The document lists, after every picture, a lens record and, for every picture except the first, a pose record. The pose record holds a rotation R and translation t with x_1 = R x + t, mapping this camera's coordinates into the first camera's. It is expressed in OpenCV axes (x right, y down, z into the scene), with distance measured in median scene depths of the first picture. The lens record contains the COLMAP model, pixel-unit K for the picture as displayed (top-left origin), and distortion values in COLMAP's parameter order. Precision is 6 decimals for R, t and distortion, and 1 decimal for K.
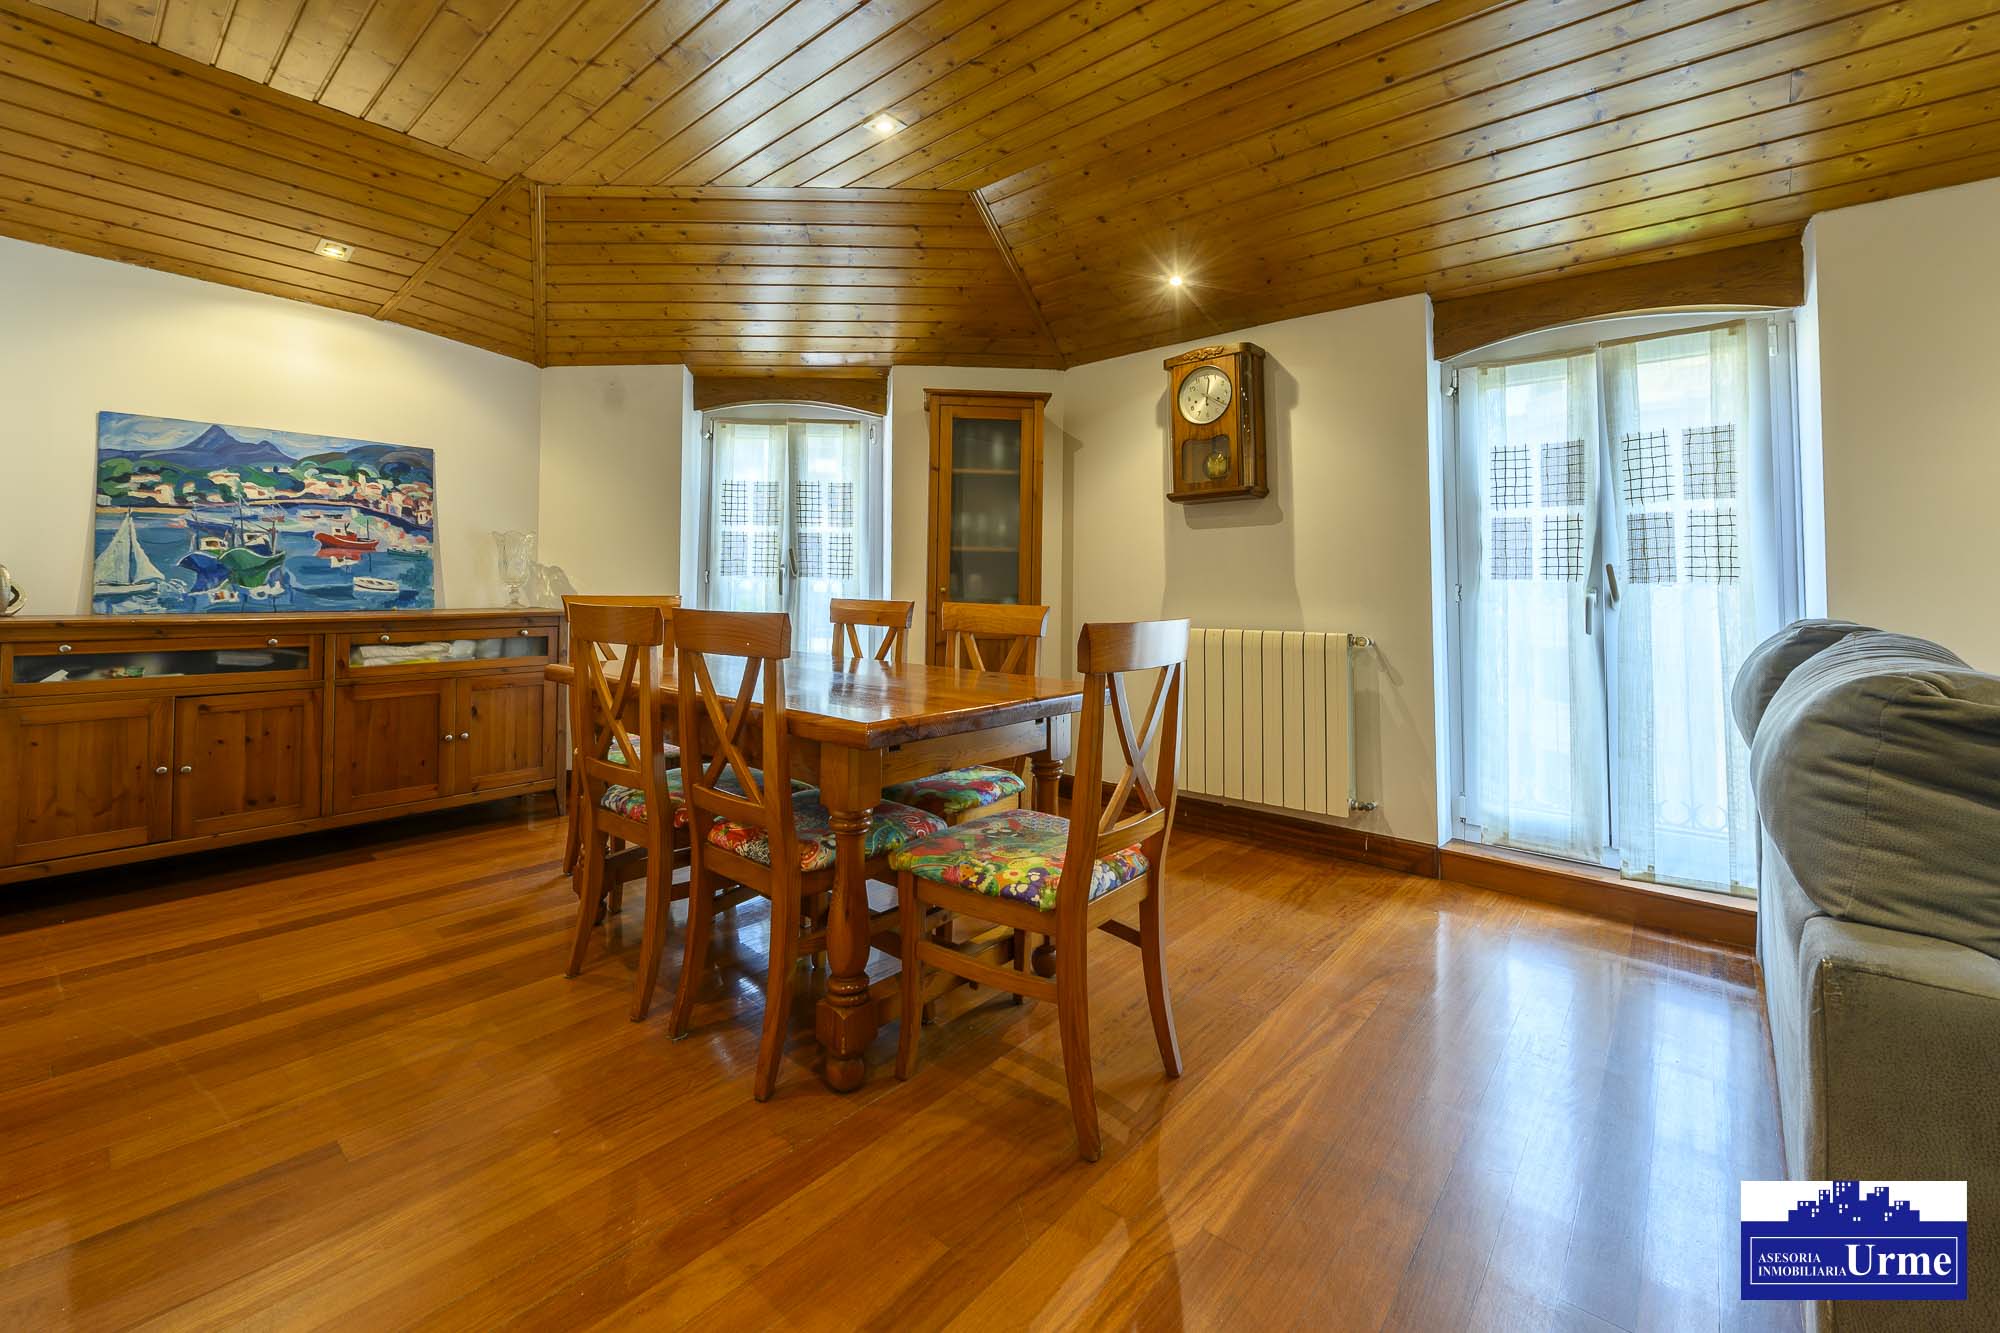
lens RADIAL K [[823.0, 0, 996.7], [0, 823.0, 575.1], [0, 0, 1]] dist [-0.009117, -0.000335]
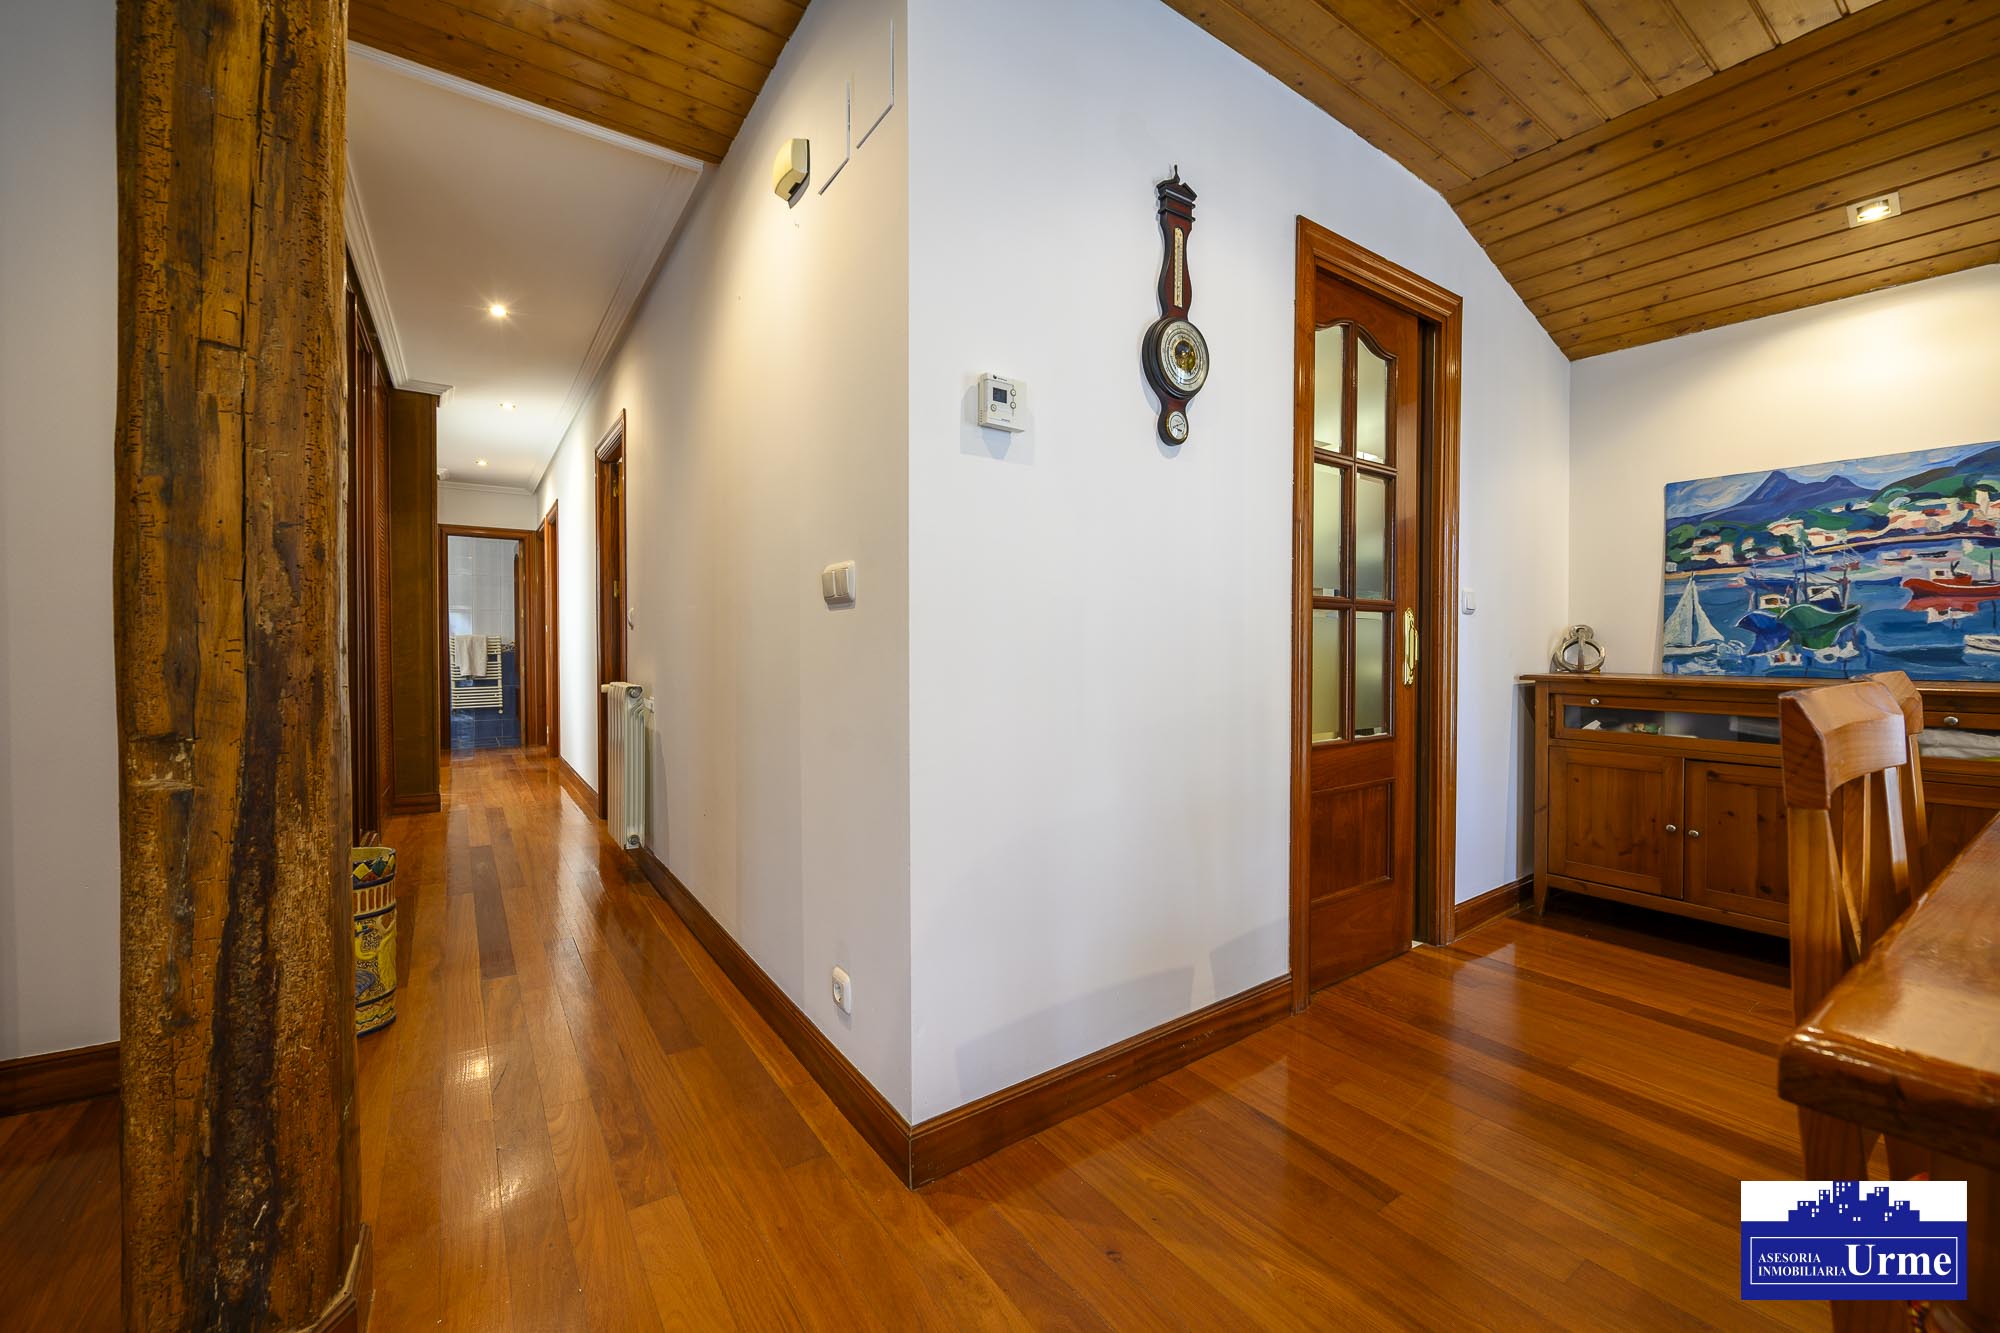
lens RADIAL K [[795.7, 0, 994.1], [0, 795.7, 665.2], [0, 0, 1]] dist [-0.006740, -0.000501]
pose [[-0.257607, 0.016138, -0.966115, 0.115711], [0.009641, 0.999854, 0.014131, 0.011423], [0.966202, -0.005674, -0.257725, 0.356795]]
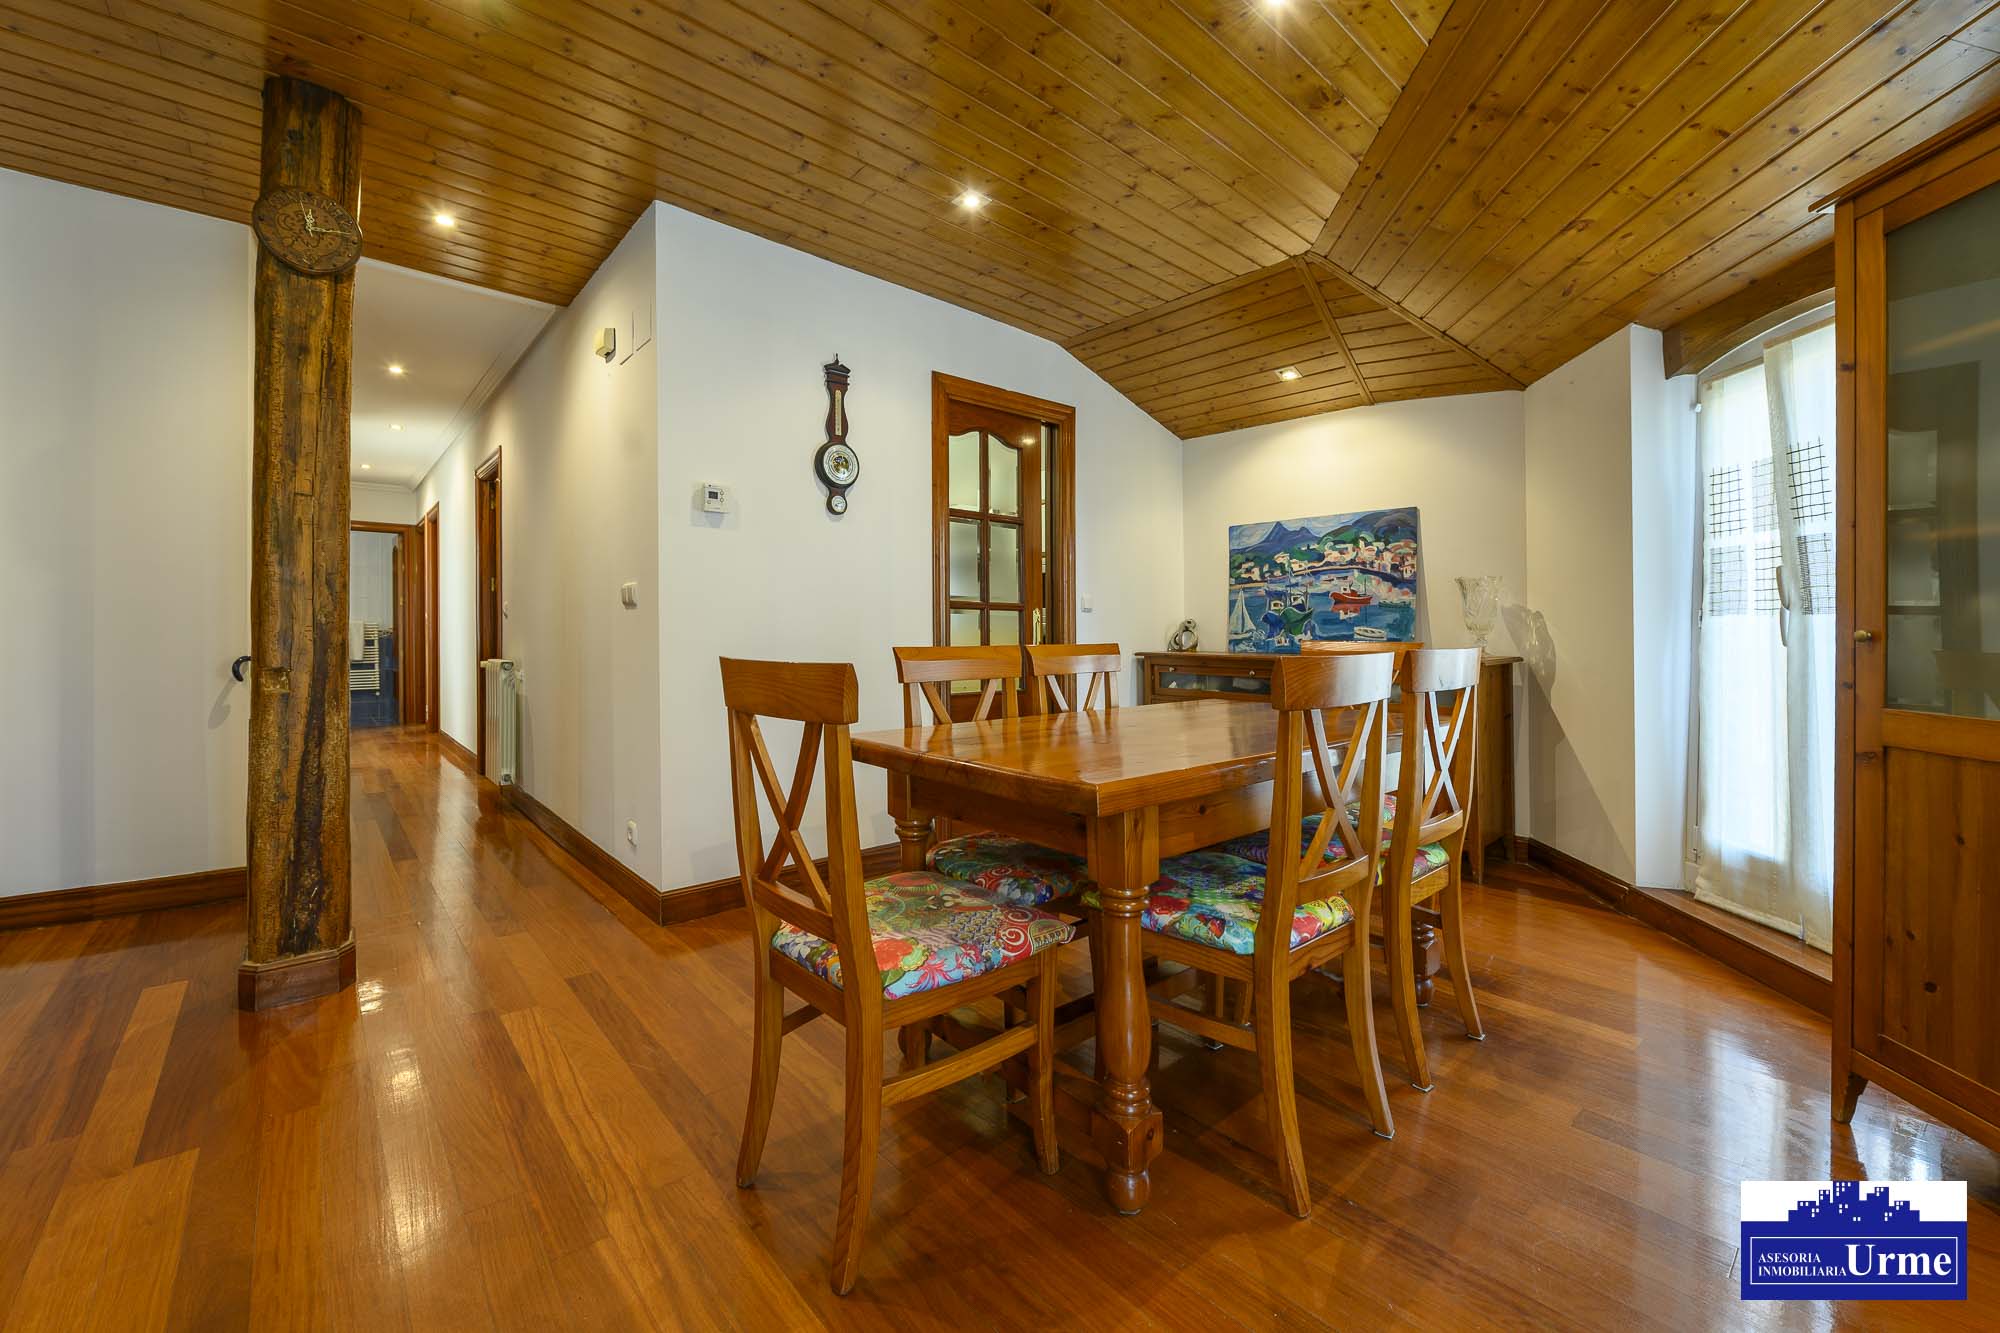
lens RADIAL K [[808.3, 0, 1000.2], [0, 808.3, 650.1], [0, 0, 1]] dist [-0.004181, -0.000799]
pose [[-0.144329, 0.011681, -0.989461, 0.484889], [0.007687, 0.999913, 0.010683, 0.020641], [0.989500, -0.006064, -0.144406, 0.673815]]
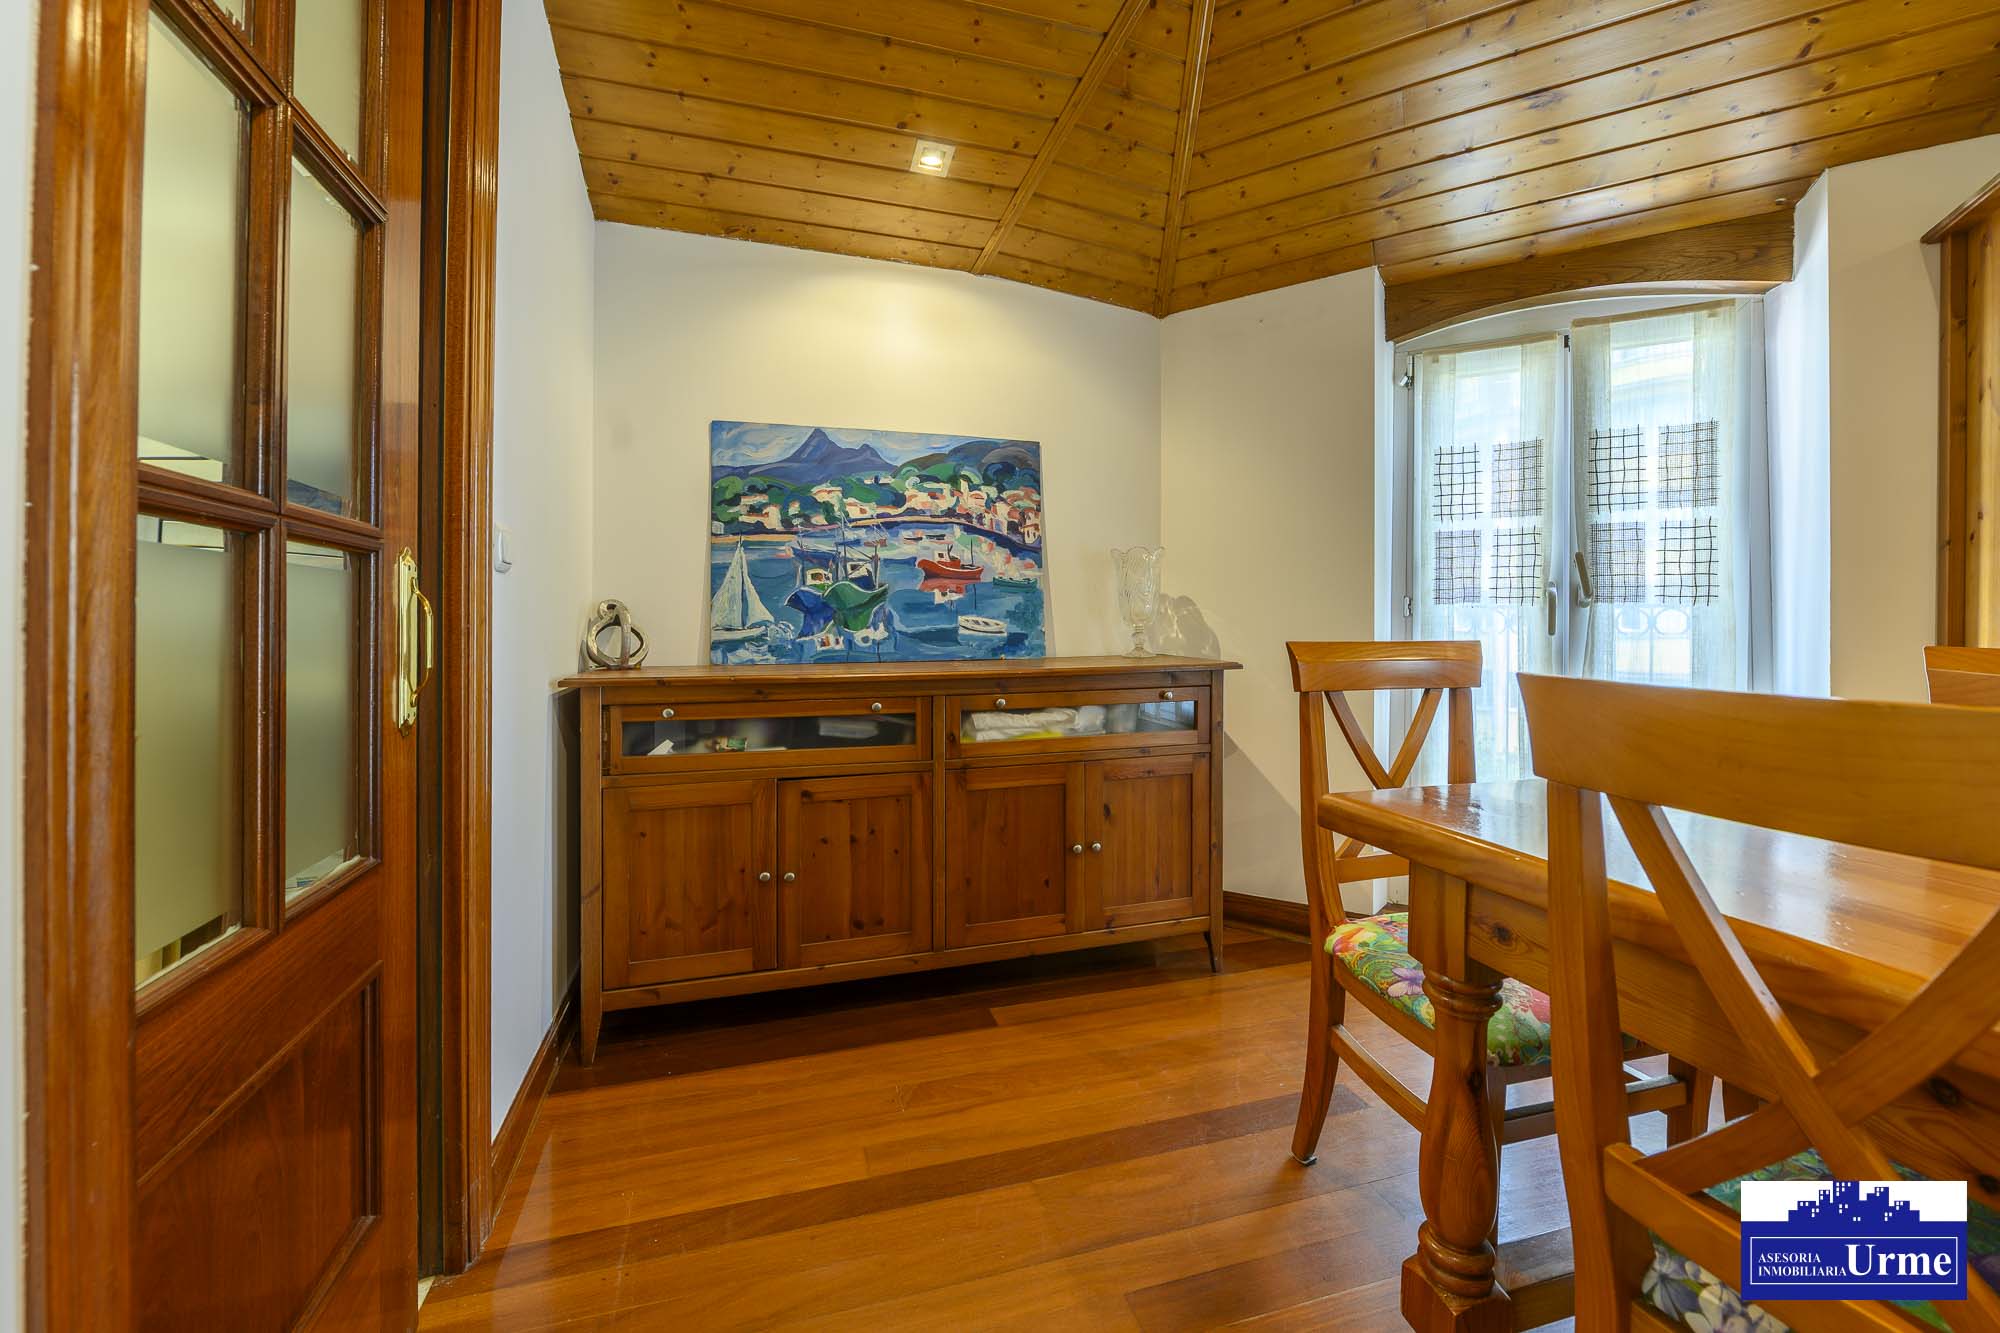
lens RADIAL K [[820.7, 0, 1008.7], [0, 820.7, 608.8], [0, 0, 1]] dist [-0.003923, -0.000403]
pose [[0.839614, -0.022117, -0.542733, -0.343107], [0.020414, 0.999750, -0.009161, 0.003877], [0.542800, -0.003388, 0.839855, 0.397187]]
